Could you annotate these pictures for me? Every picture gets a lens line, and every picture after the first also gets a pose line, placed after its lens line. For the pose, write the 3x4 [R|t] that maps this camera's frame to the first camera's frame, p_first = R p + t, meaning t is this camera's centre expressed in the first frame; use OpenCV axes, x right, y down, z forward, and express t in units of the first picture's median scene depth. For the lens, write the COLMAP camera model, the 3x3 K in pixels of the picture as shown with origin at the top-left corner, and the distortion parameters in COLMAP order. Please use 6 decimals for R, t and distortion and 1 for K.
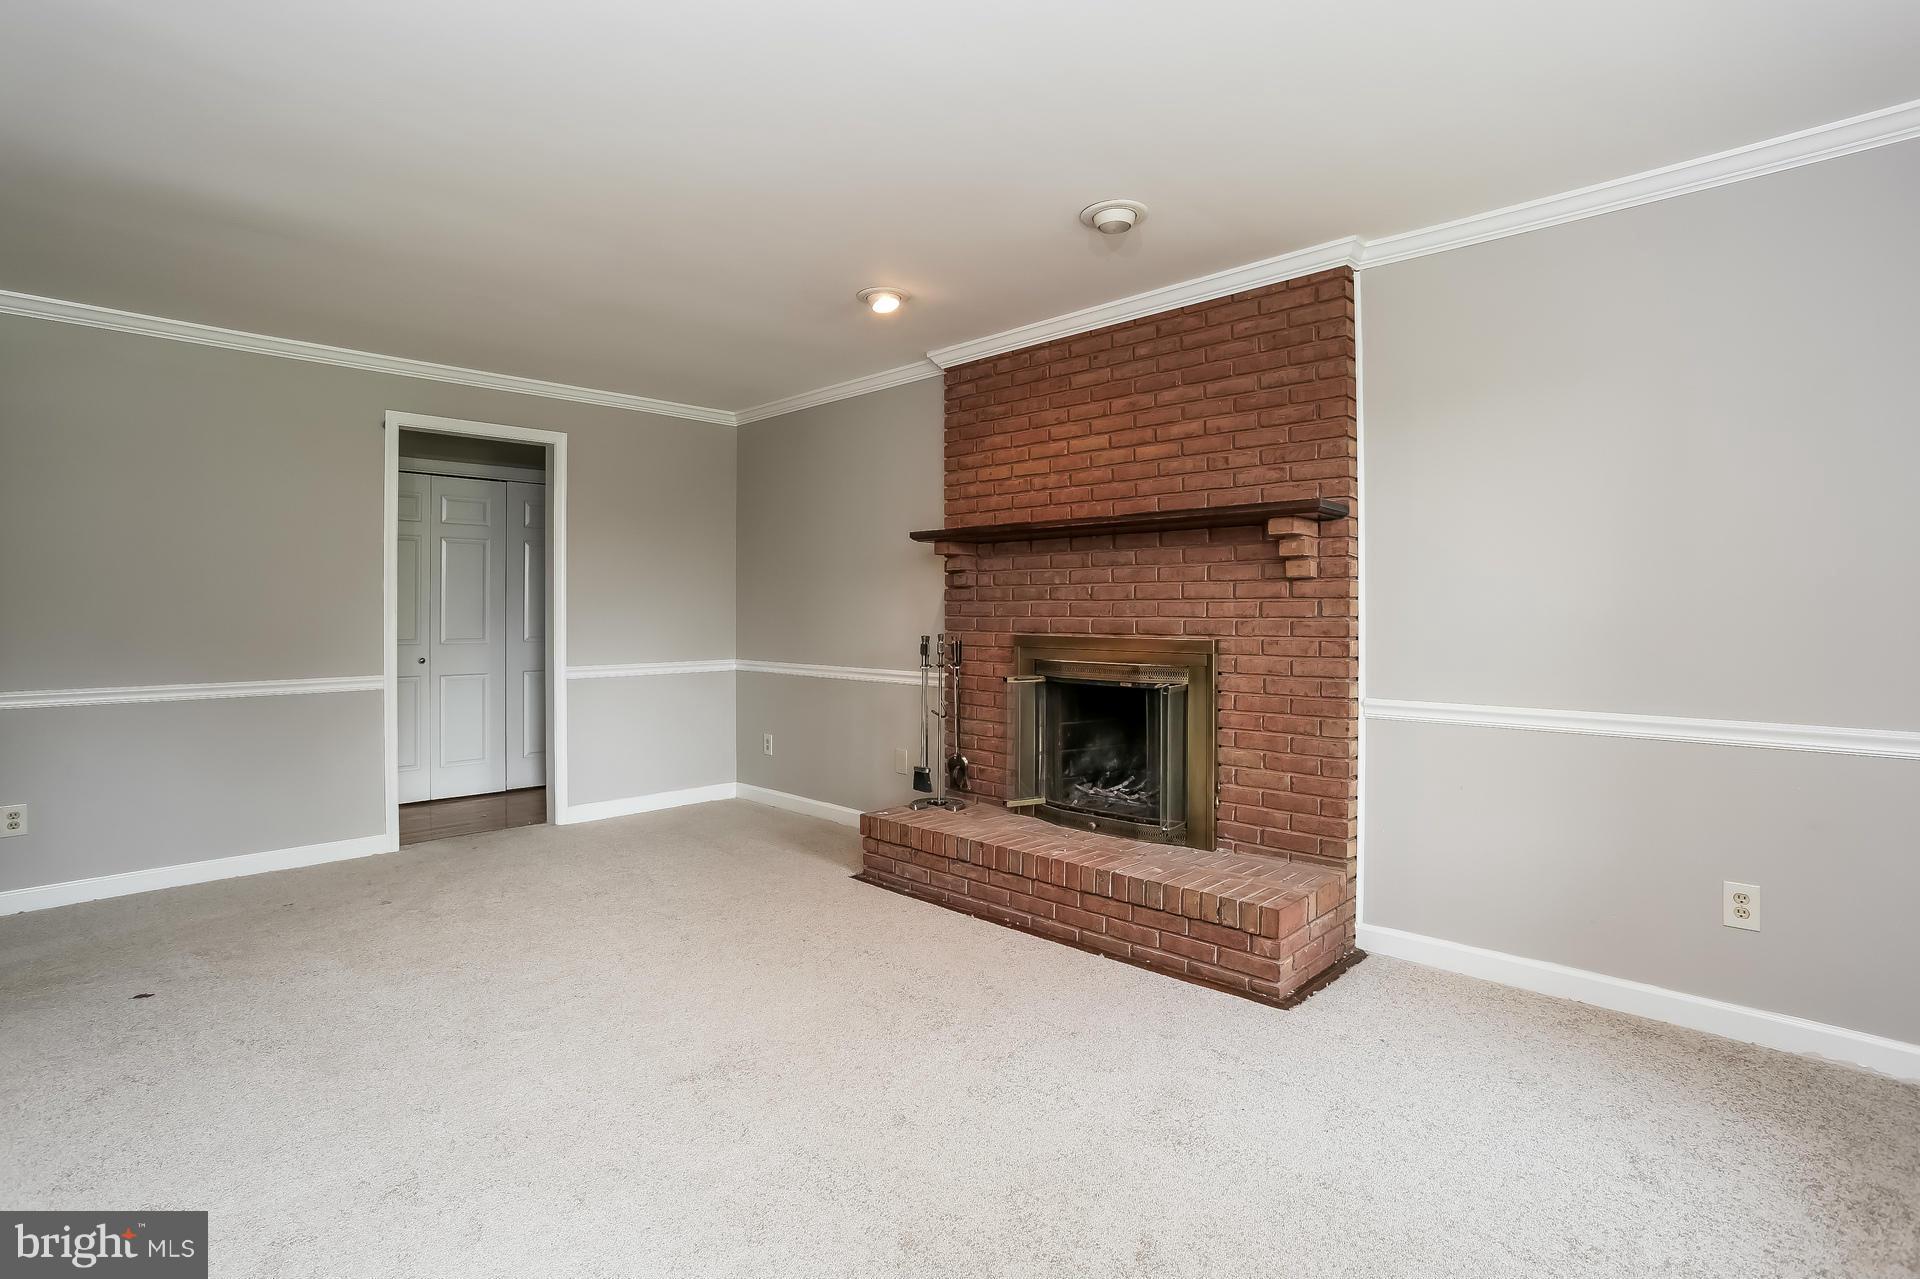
lens RADIAL K [[939.1, 0, 965.4], [0, 939.1, 627.5], [0, 0, 1]] dist [-0.048063, 0.008500]
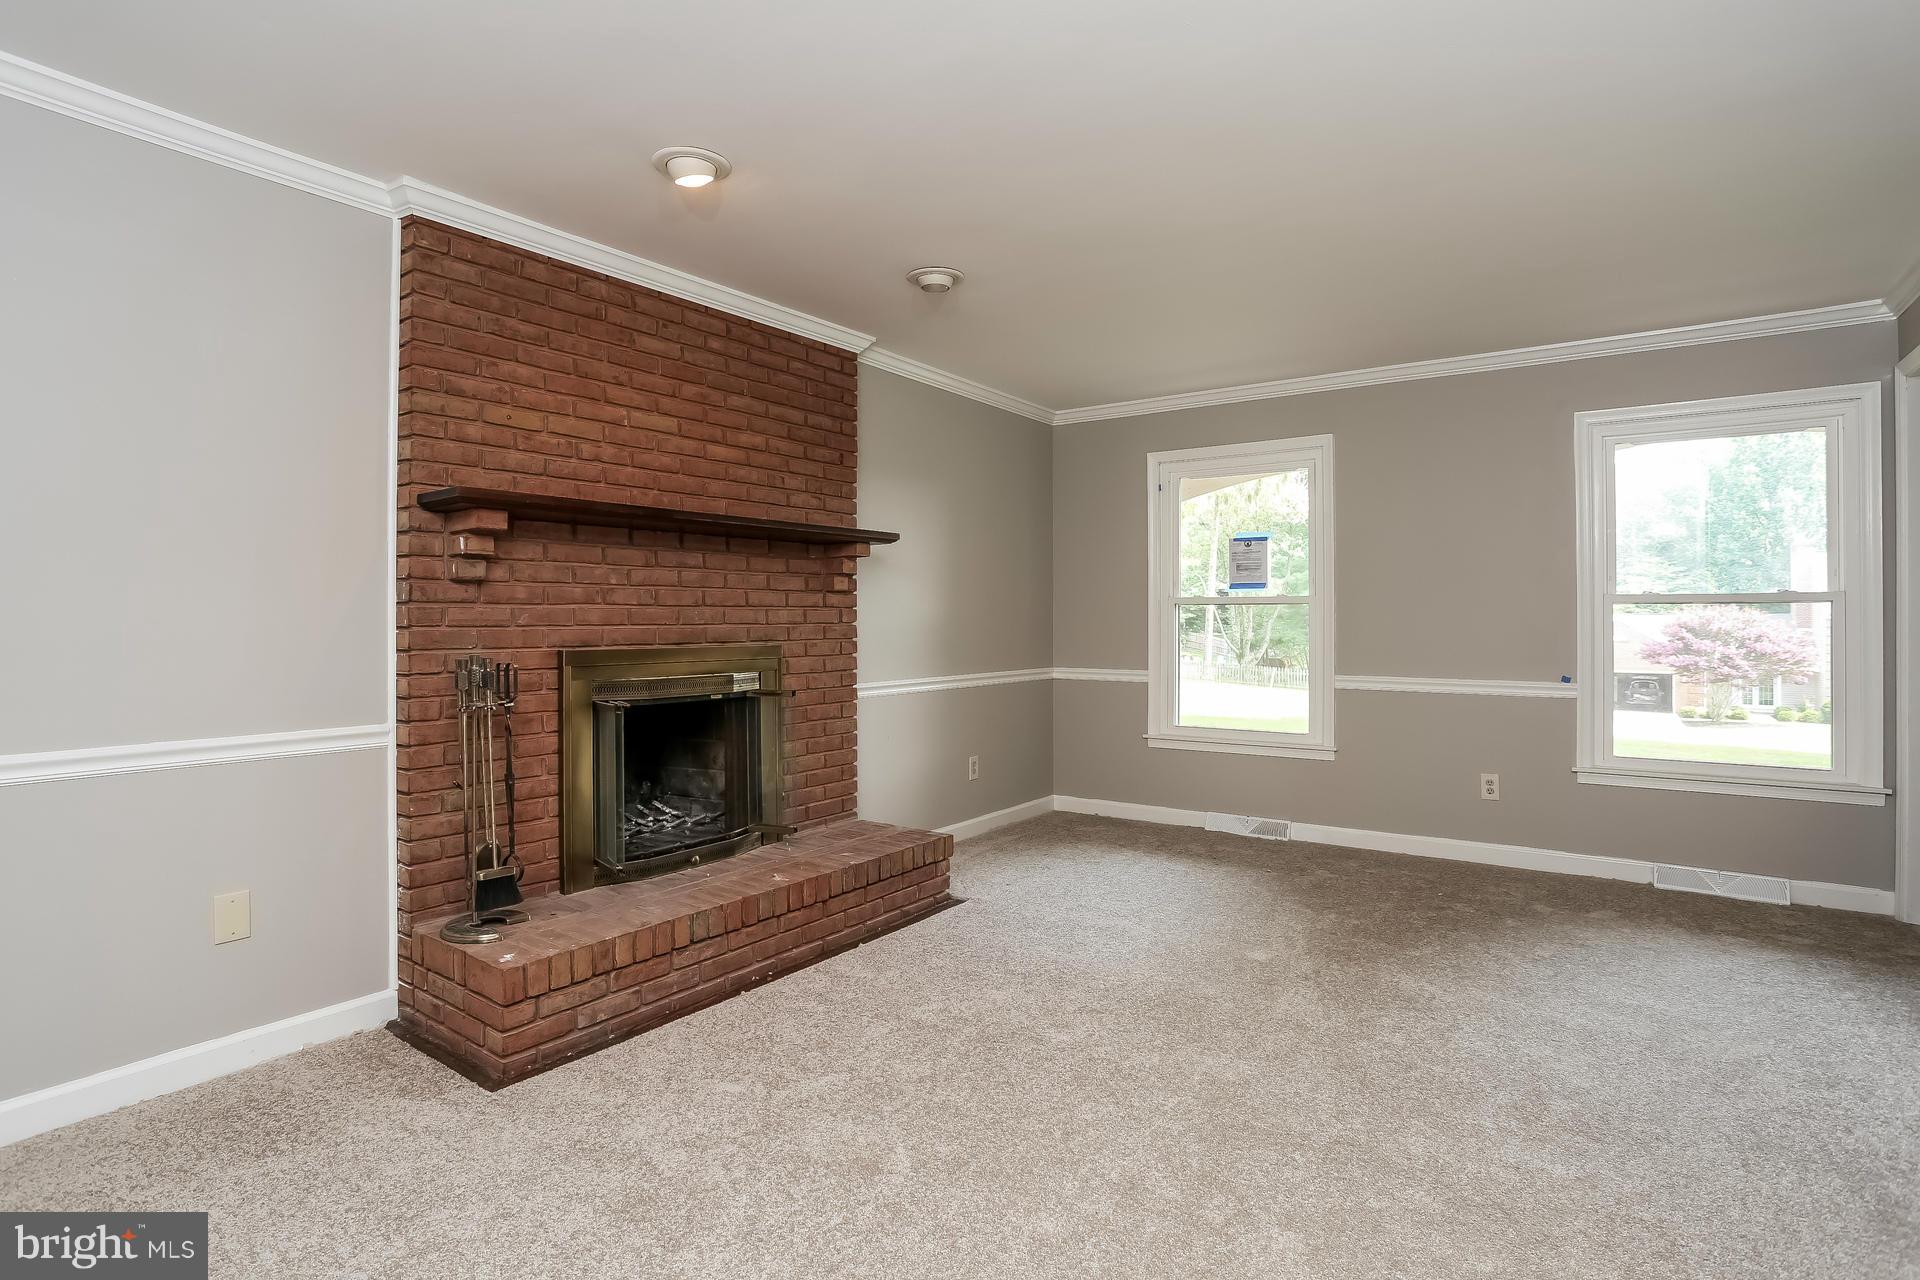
lens RADIAL K [[939.1, 0, 960.3], [0, 939.1, 633.1], [0, 0, 1]] dist [-0.048063, 0.008500]
pose [[-0.124794, -0.017350, 0.992031, -0.778428], [0.014692, 0.999705, 0.019333, -0.017026], [-0.992074, 0.016987, -0.124503, 0.866480]]
